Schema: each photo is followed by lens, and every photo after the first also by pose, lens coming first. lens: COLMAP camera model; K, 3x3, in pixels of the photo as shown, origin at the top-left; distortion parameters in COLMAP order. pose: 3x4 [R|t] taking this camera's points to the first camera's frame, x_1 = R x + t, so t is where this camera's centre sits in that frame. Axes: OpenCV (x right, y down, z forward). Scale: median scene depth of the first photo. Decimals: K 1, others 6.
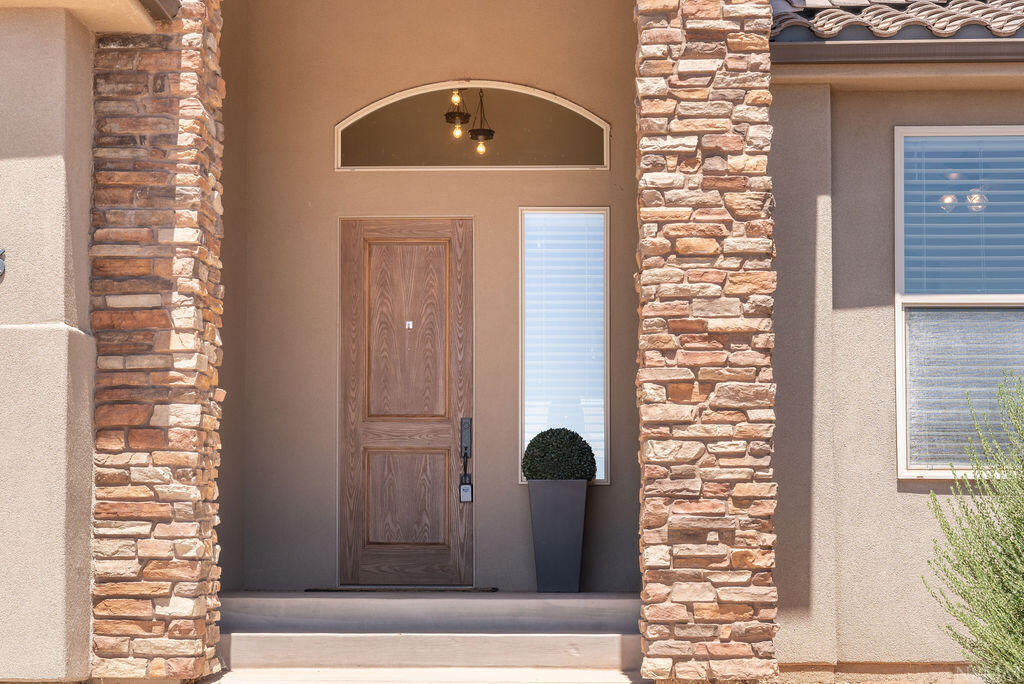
lens RADIAL K [[2226.0, 0, 512.2], [0, 2226.0, 347.4], [0, 0, 1]] dist [0.041724, 0.000000]
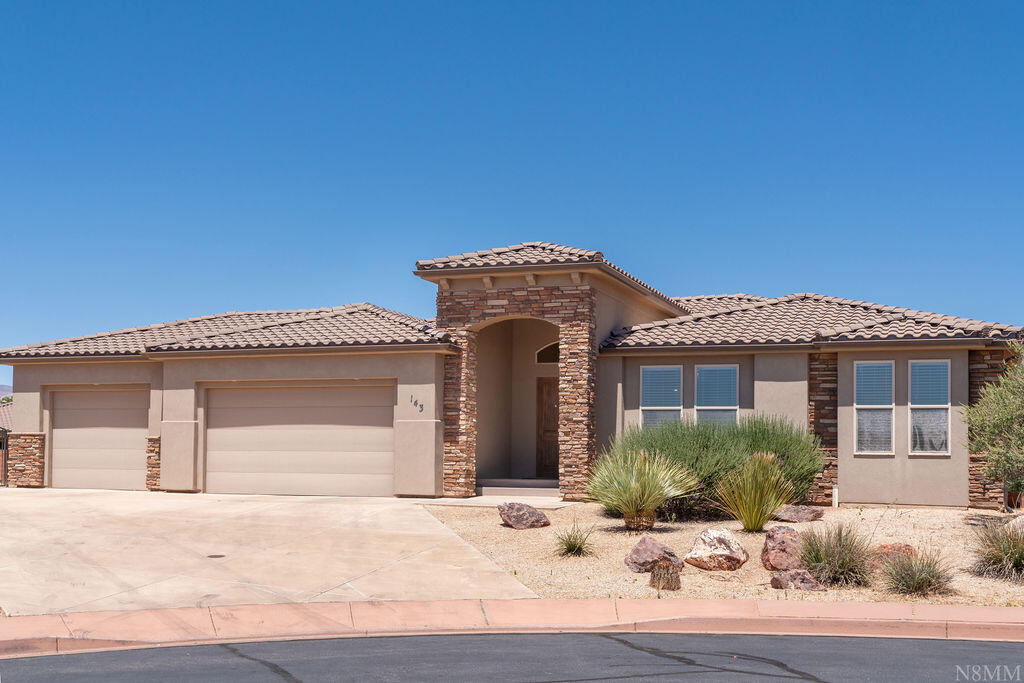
lens RADIAL K [[1148.7, 0, 514.0], [0, 1148.7, 338.6], [0, 0, 1]] dist [0.023429, 0.000000]
pose [[0.963883, -0.018101, -0.265710, 0.586943], [0.013124, 0.999704, -0.020496, -0.125175], [0.266003, 0.016269, 0.963835, -1.254930]]
